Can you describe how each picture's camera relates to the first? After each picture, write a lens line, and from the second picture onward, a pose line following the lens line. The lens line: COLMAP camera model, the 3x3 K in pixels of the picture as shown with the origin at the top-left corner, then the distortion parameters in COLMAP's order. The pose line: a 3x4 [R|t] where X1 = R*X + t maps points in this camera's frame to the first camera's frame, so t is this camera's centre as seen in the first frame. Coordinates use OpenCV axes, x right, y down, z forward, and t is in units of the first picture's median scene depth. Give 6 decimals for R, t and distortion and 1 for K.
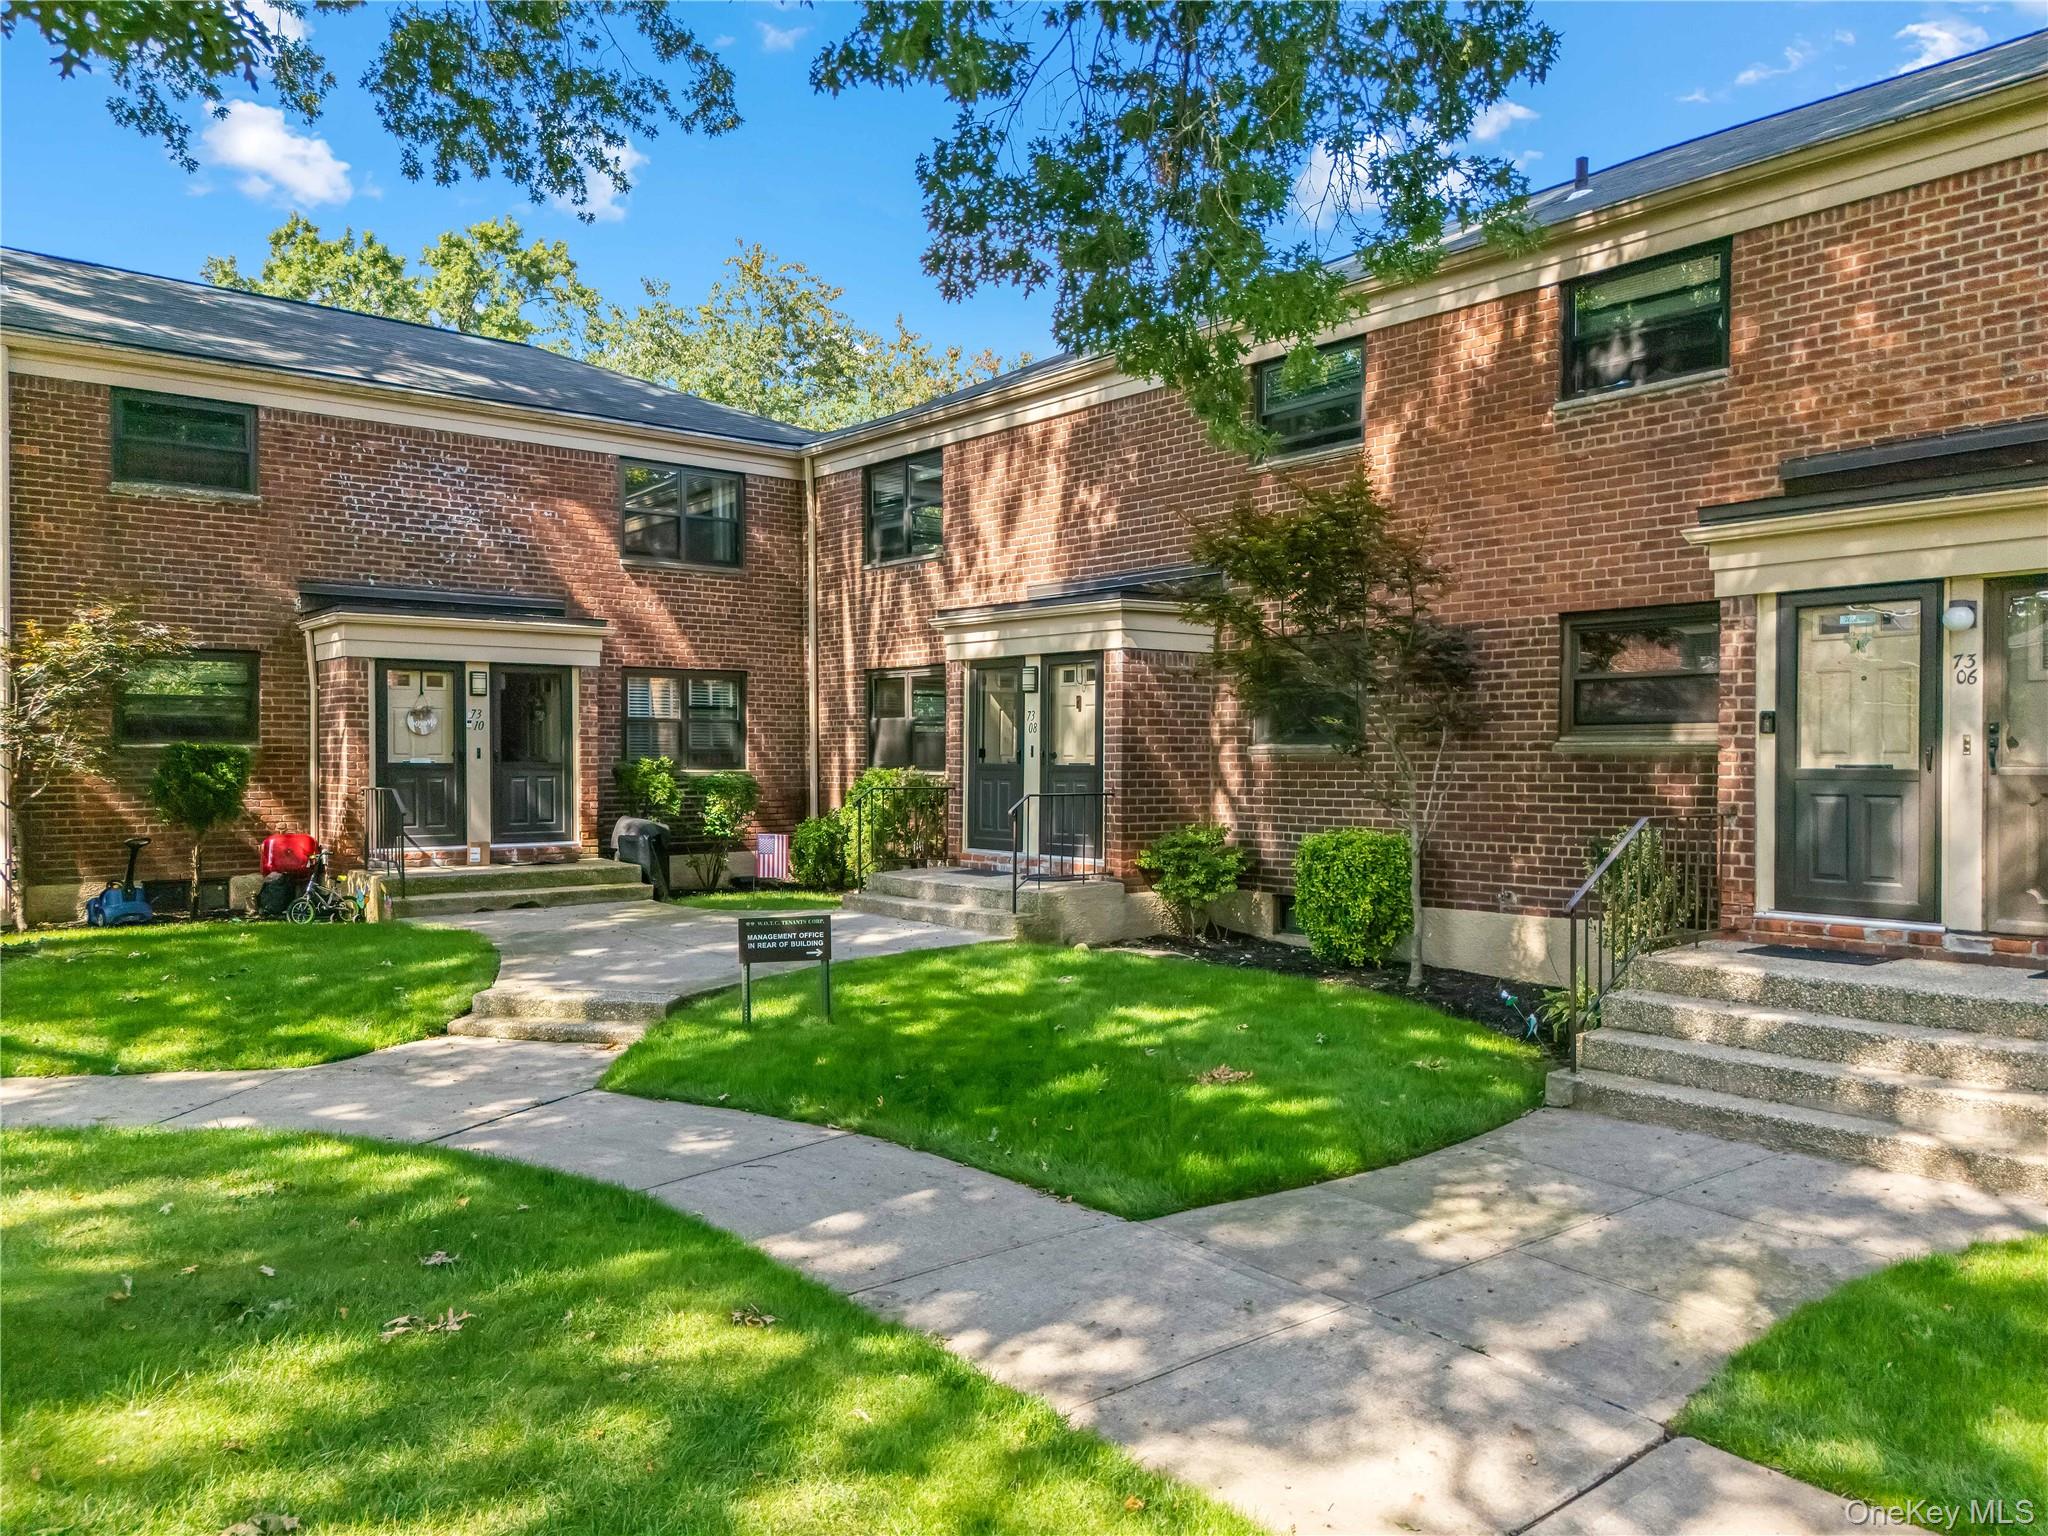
lens RADIAL K [[1437.0, 0, 1024.0], [0, 1437.0, 768.0], [0, 0, 1]] dist [-0.005772, -0.001115]
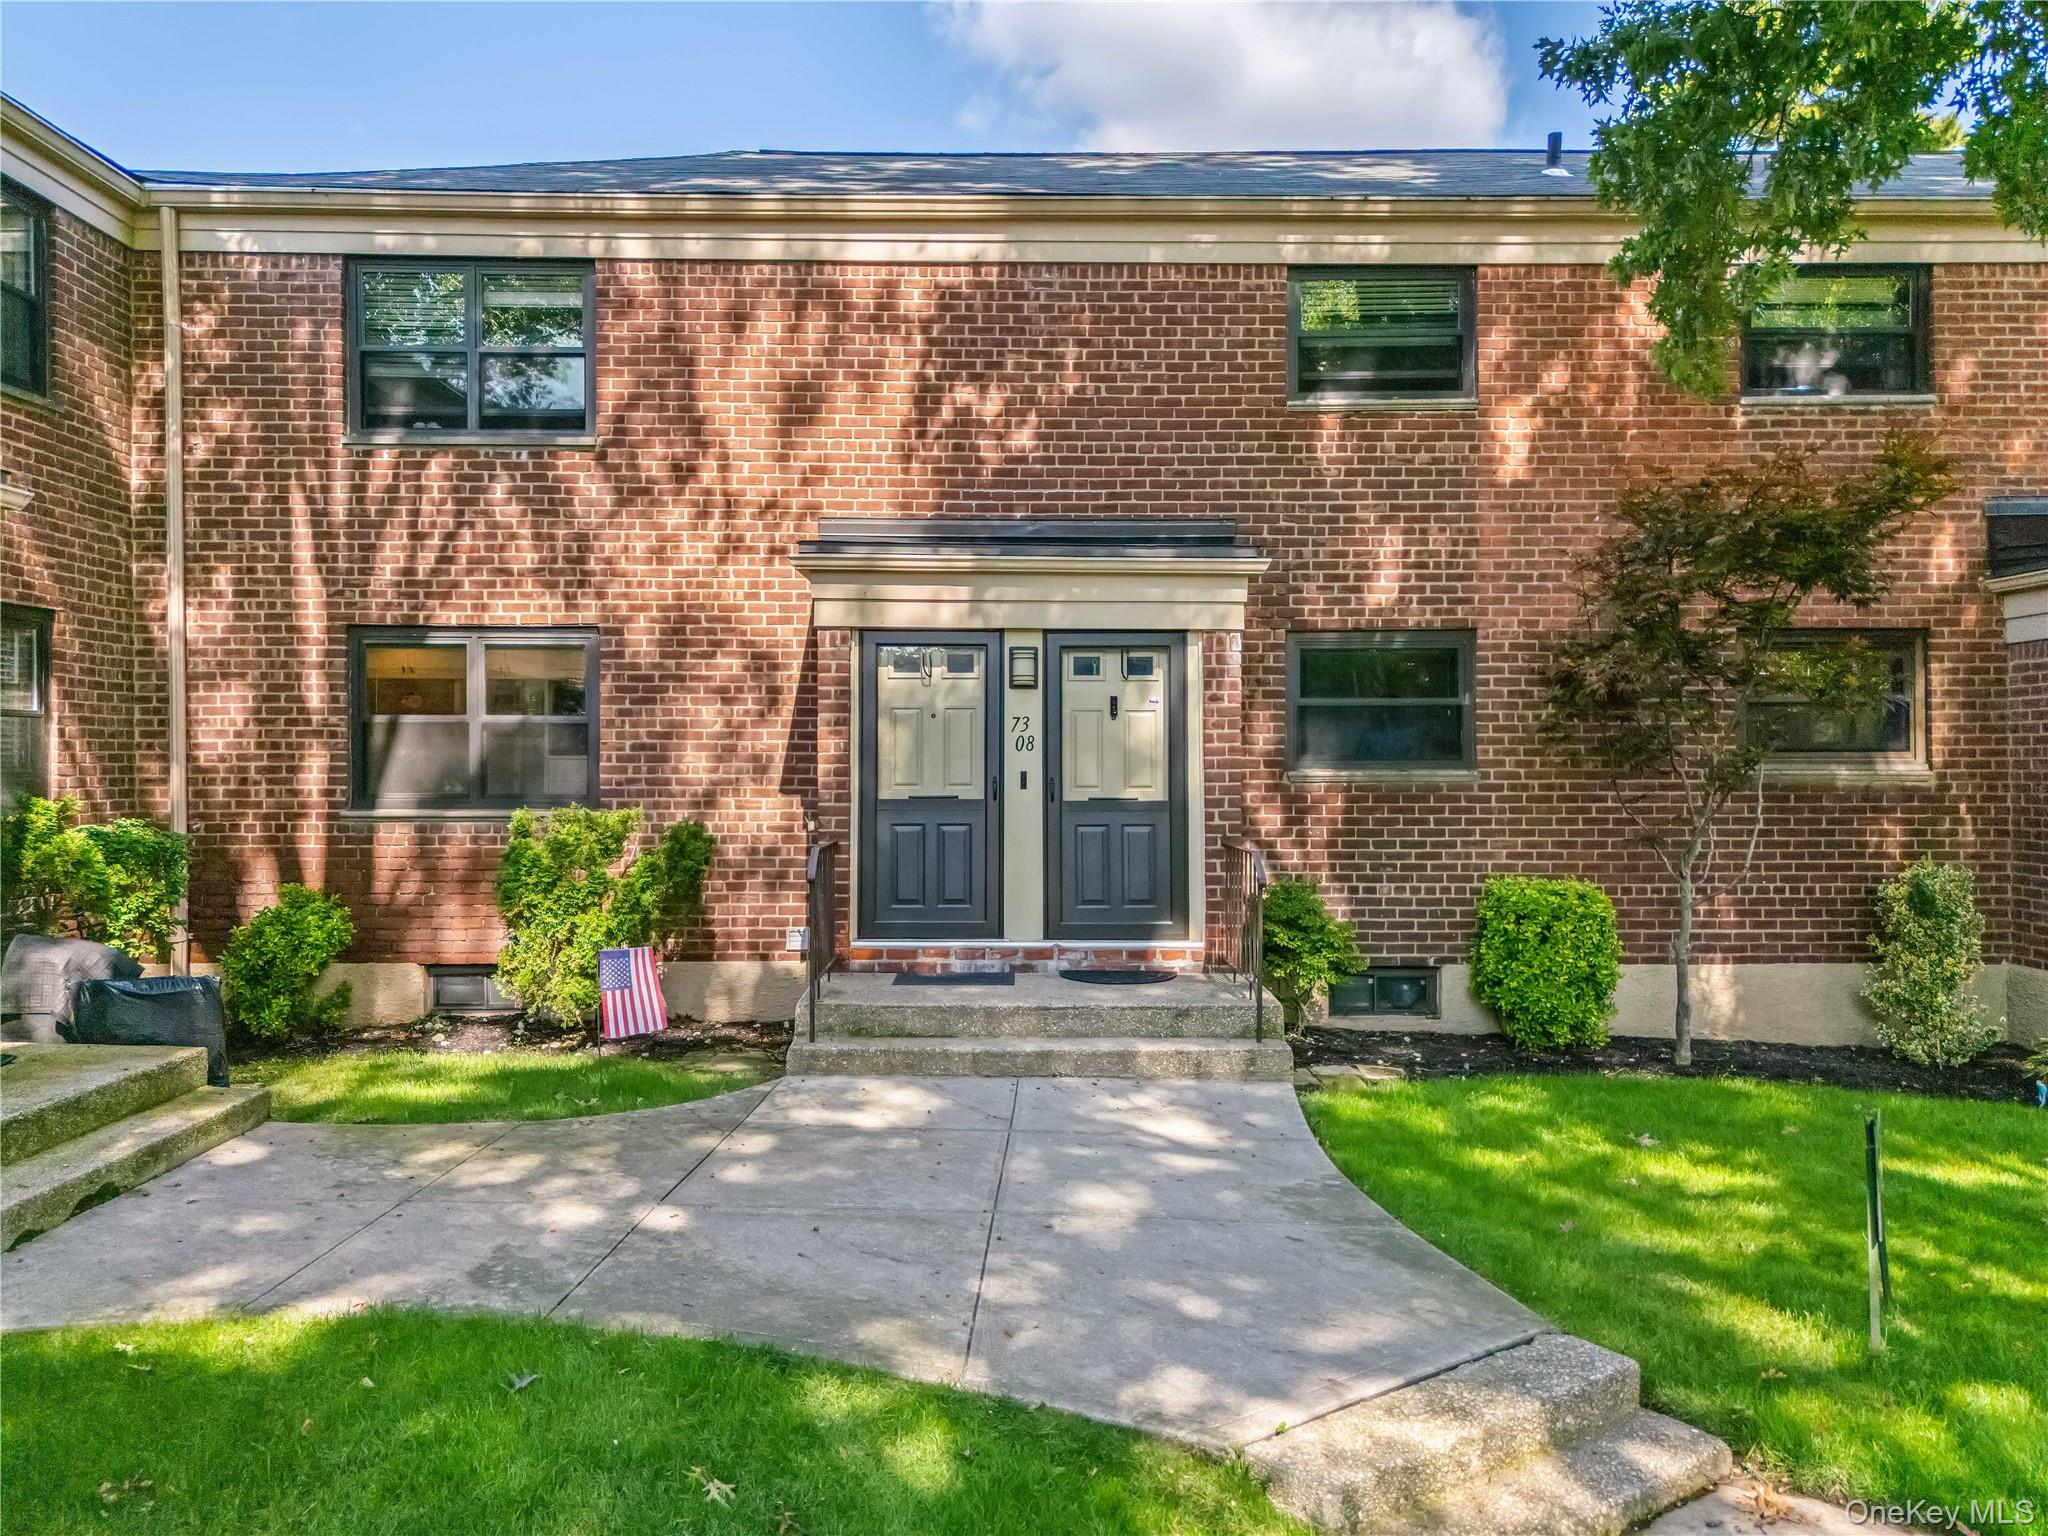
lens RADIAL K [[1464.4, 0, 1027.0], [0, 1464.4, 783.6], [0, 0, 1]] dist [0.085417, -0.100198]
pose [[0.638367, 0.001013, 0.769731, -0.540570], [0.008464, 0.999929, -0.008335, -0.004742], [-0.769685, 0.011835, 0.638314, 0.632445]]
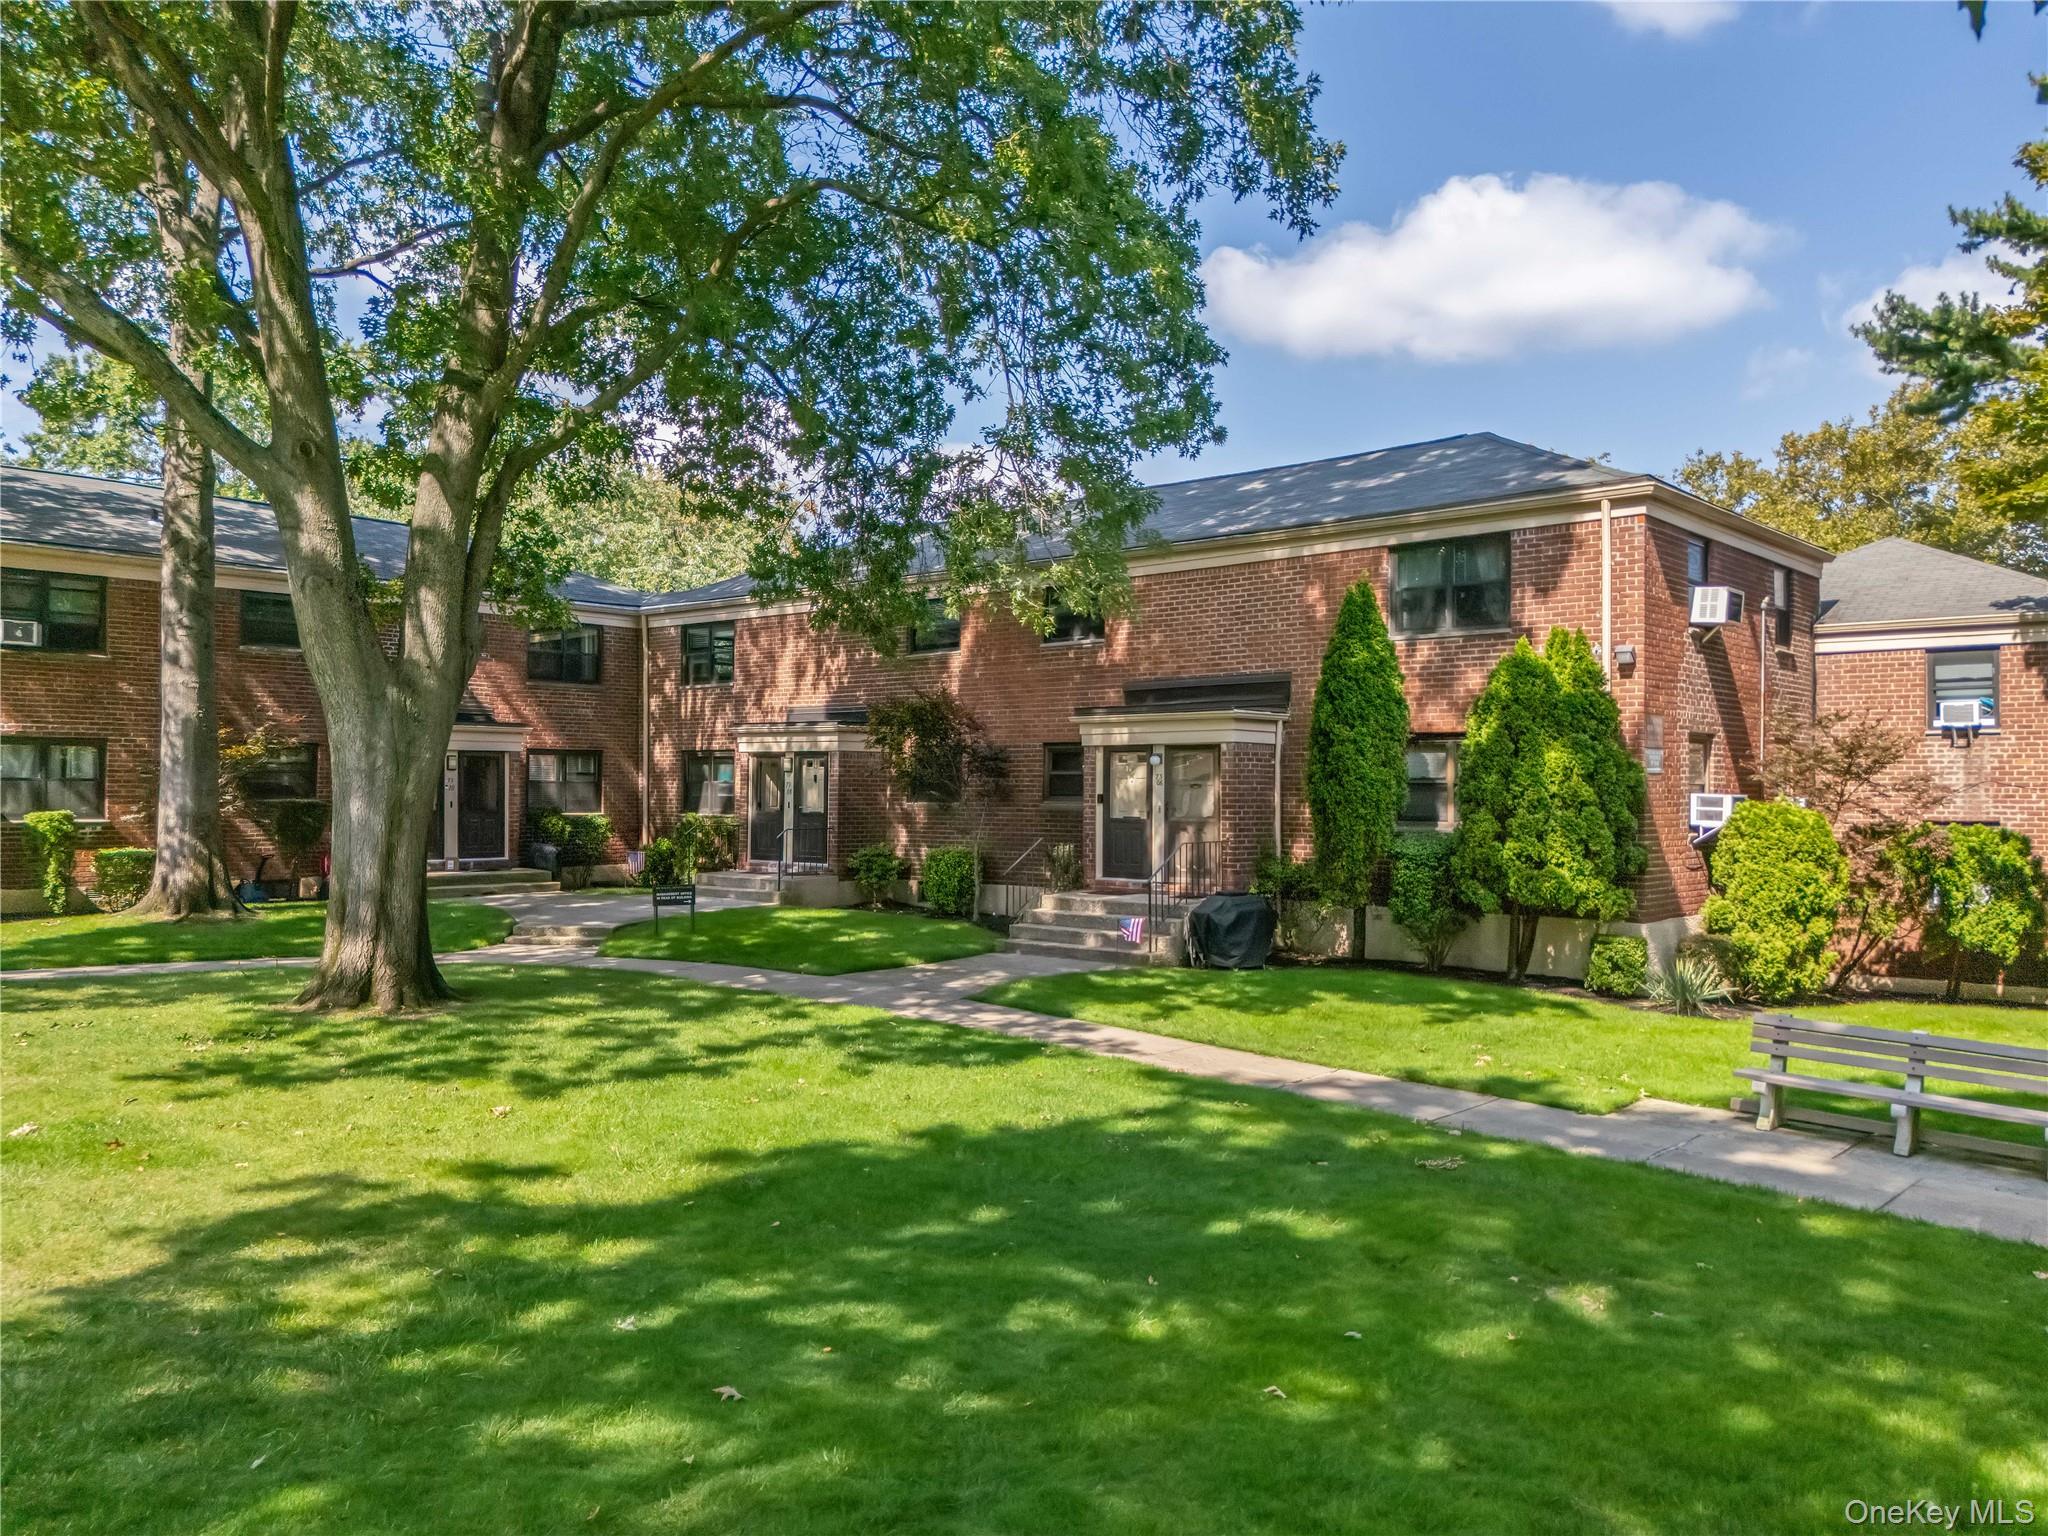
lens RADIAL K [[1464.4, 0, 1027.0], [0, 1464.4, 783.6], [0, 0, 1]] dist [0.085417, -0.100198]
pose [[0.985452, 0.006767, 0.169819, -0.013466], [-0.004383, 0.999887, -0.014409, -0.014349], [-0.169897, 0.013455, 0.985370, -0.924344]]
